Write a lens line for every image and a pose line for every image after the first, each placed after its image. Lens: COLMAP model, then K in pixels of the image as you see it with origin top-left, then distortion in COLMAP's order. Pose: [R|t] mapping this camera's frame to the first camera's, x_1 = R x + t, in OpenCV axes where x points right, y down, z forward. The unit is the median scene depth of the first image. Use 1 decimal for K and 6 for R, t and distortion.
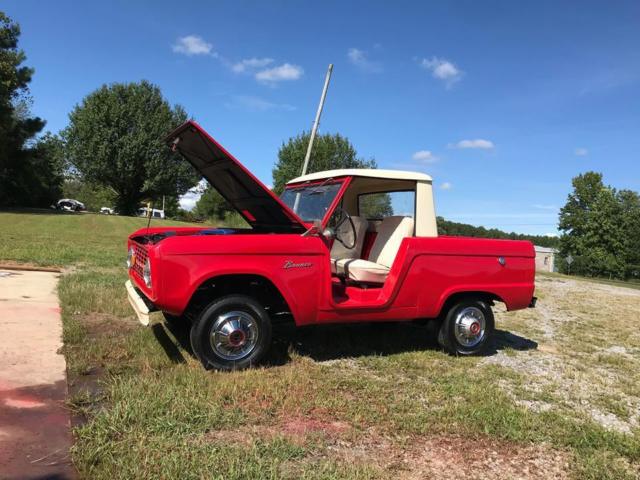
lens RADIAL K [[530.8, 0, 320.0], [0, 530.8, 240.0], [0, 0, 1]] dist [0.029274, -0.027119]
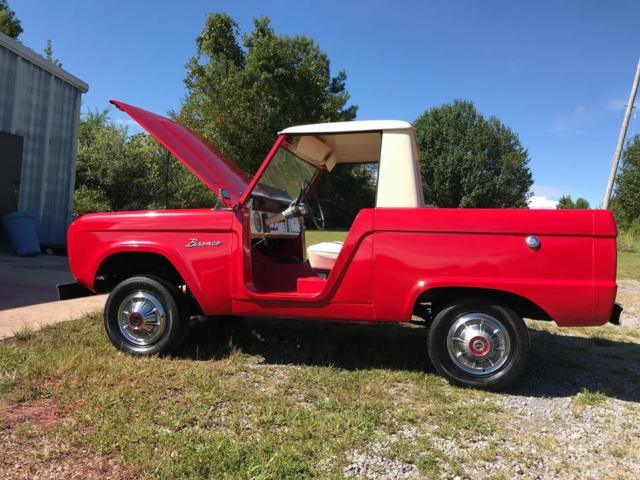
lens RADIAL K [[530.8, 0, 320.0], [0, 530.8, 240.0], [0, 0, 1]] dist [0.029274, -0.027119]
pose [[0.791821, -0.022649, -0.610333, 0.521417], [-0.001176, 0.999254, -0.038608, 0.061307], [0.610752, 0.031288, 0.791204, 0.356897]]
